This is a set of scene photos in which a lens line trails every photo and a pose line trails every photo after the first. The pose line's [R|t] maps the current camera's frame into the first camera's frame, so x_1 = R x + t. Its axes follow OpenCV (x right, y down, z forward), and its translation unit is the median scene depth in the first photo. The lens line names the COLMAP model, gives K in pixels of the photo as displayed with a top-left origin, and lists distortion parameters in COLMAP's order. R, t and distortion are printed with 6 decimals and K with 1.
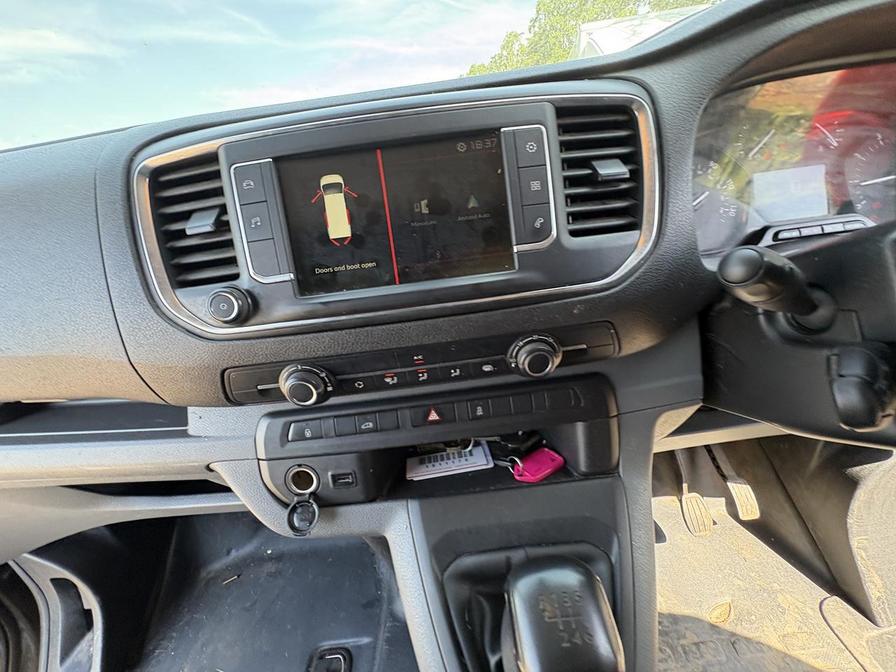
lens RADIAL K [[359.3, 0, 448.0], [0, 359.3, 336.0], [0, 0, 1]] dist [0.001225, 0.000148]
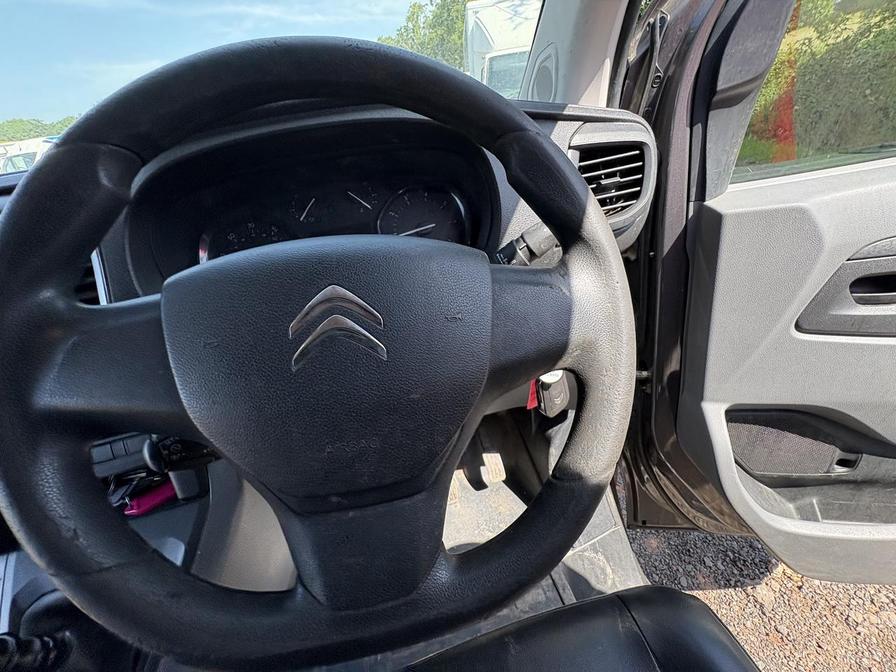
lens RADIAL K [[357.7, 0, 447.2], [0, 357.7, 337.9], [0, 0, 1]] dist [0.001160, -0.000027]
pose [[0.980299, -0.119190, 0.157505, 1.150325], [0.111448, 0.992126, 0.057135, -0.126772], [-0.163075, -0.038456, 0.985864, -0.312155]]
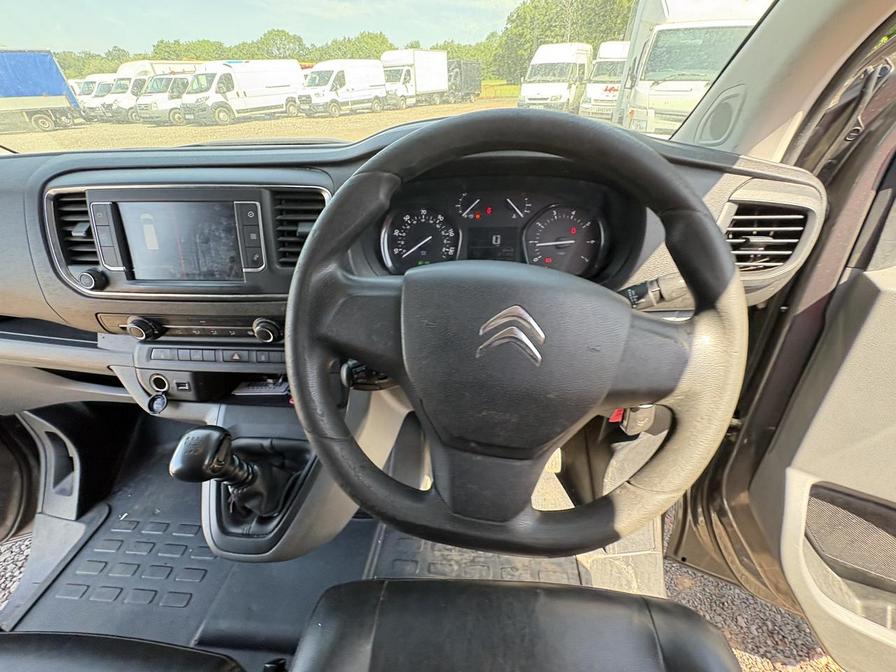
lens RADIAL K [[359.3, 0, 448.0], [0, 359.3, 336.0], [0, 0, 1]] dist [0.001225, 0.000148]
pose [[0.989148, 0.140908, -0.041618, 0.961006], [-0.134186, 0.981754, 0.134737, -0.218545], [0.059844, -0.127690, 0.990007, -0.545299]]
